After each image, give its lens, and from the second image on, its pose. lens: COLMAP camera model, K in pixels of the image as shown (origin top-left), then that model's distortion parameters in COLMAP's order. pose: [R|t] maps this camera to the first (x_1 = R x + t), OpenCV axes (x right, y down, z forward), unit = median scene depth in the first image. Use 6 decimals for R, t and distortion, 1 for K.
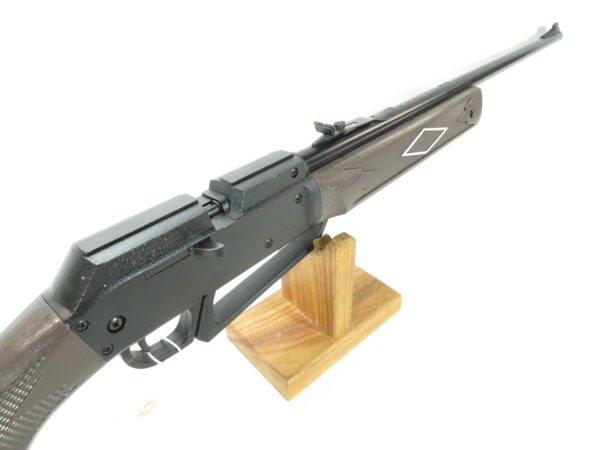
lens RADIAL K [[440.8, 0, 300.0], [0, 440.8, 225.0], [0, 0, 1]] dist [-0.001764, -0.000243]
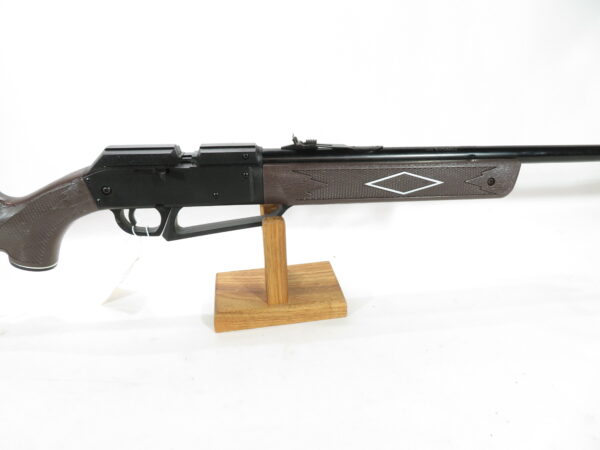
lens RADIAL K [[440.8, 0, 300.0], [0, 440.8, 225.0], [0, 0, 1]] dist [-0.001764, -0.000243]
pose [[0.740245, 0.332470, -0.584381, 0.887496], [-0.403205, 0.915057, 0.009853, 0.003528], [0.538017, 0.228332, 0.811420, -0.035159]]
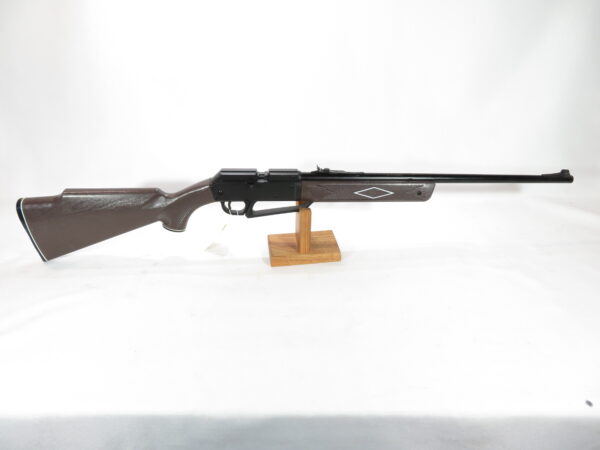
lens RADIAL K [[440.8, 0, 300.0], [0, 440.8, 225.0], [0, 0, 1]] dist [-0.001764, -0.000243]
pose [[0.742178, 0.414015, -0.527032, 1.388116], [-0.433452, 0.896293, 0.093694, -0.106583], [0.511166, 0.158906, 0.844665, -1.123549]]
